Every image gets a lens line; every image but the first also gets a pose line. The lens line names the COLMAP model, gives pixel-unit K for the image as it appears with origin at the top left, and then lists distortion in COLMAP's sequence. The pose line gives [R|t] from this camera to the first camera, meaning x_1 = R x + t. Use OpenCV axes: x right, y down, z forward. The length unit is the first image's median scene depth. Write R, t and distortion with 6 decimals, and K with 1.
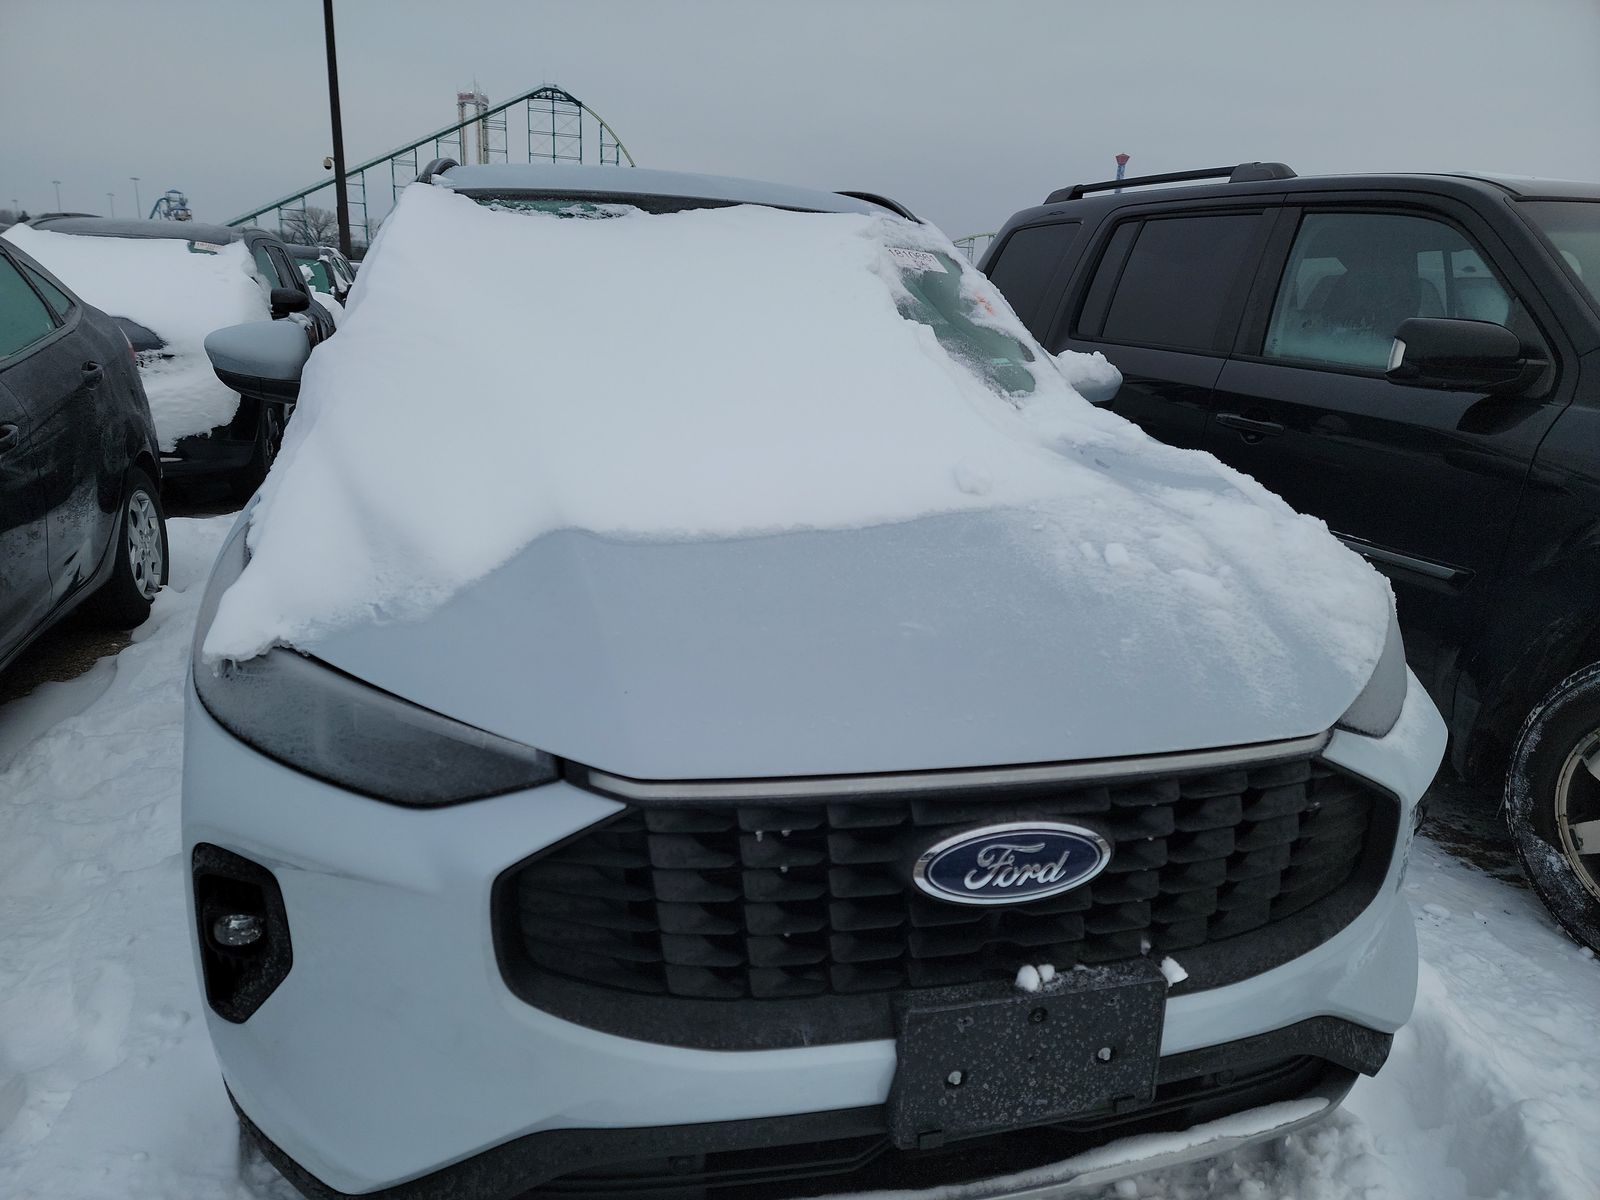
lens RADIAL K [[1107.8, 0, 800.0], [0, 1107.8, 600.0], [0, 0, 1]] dist [0.026252, 0.000399]
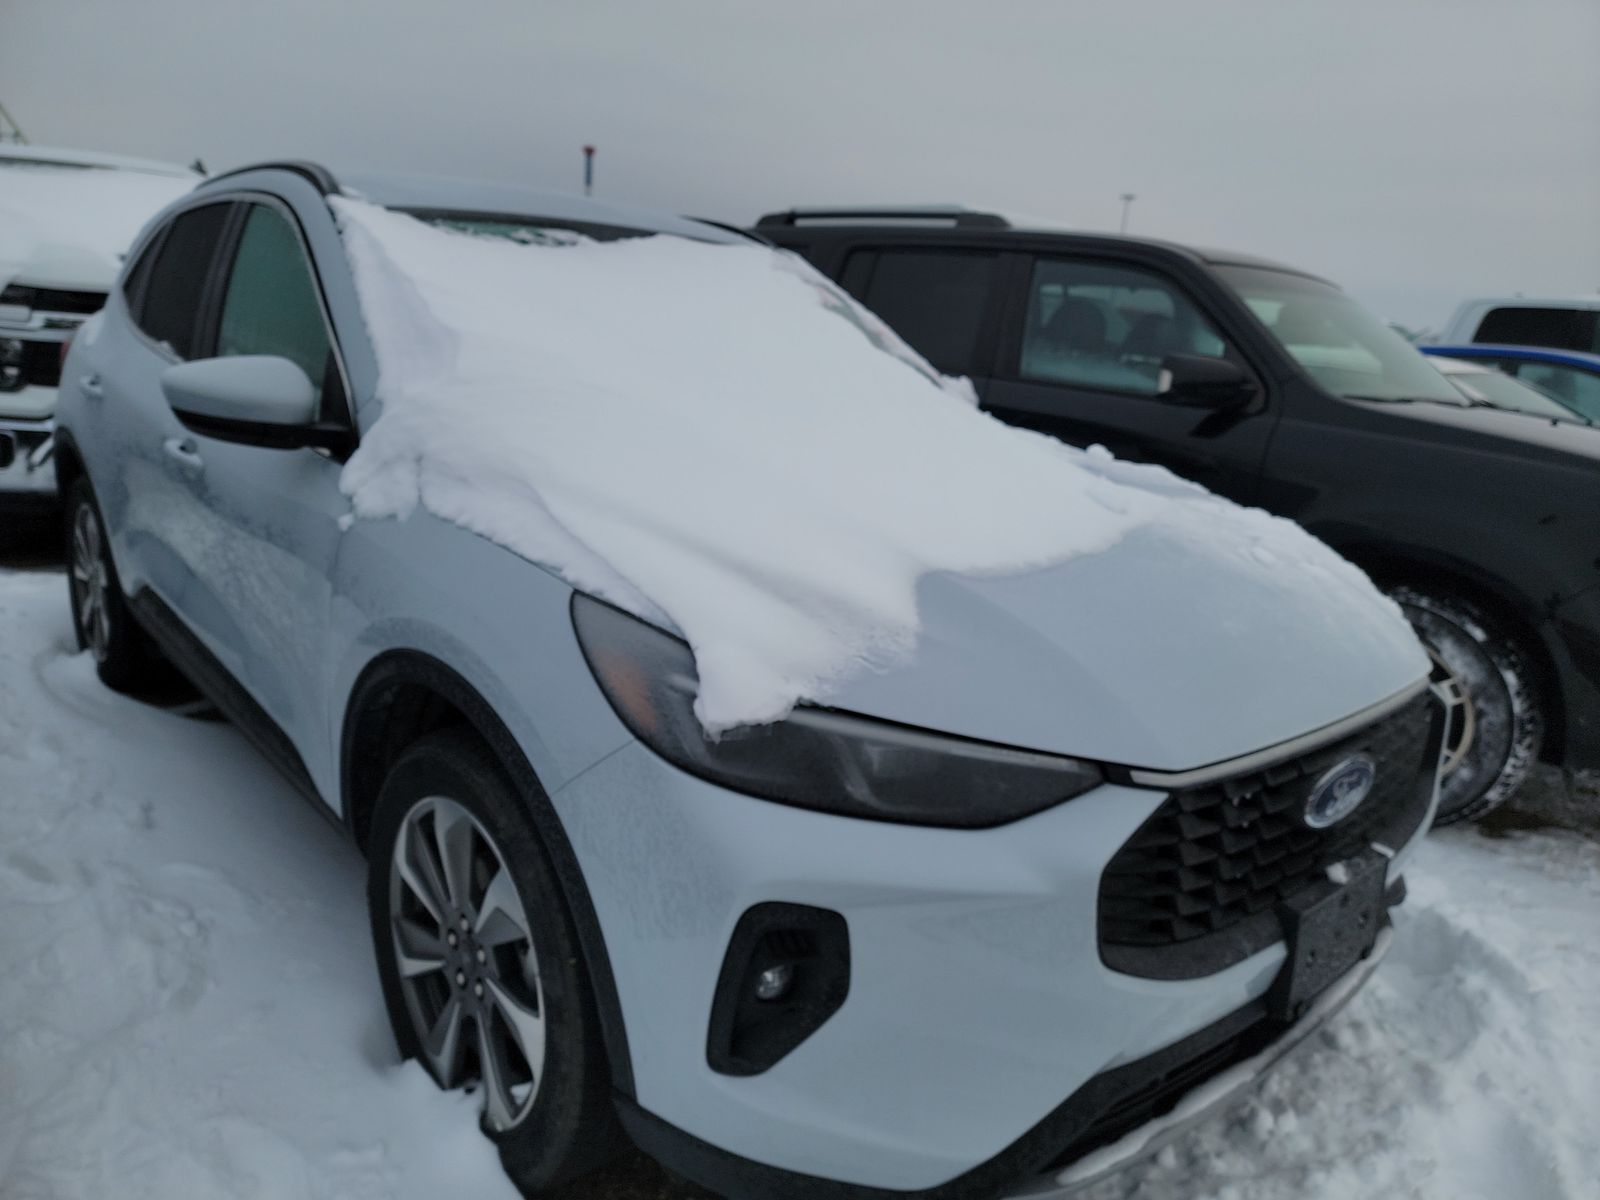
lens RADIAL K [[1131.3, 0, 800.0], [0, 1131.3, 600.0], [0, 0, 1]] dist [0.034510, -0.000598]
pose [[0.891844, -0.090949, 0.443106, -0.457139], [0.088321, 0.995736, 0.026614, -0.042321], [-0.443637, 0.015400, 0.896074, 0.018500]]
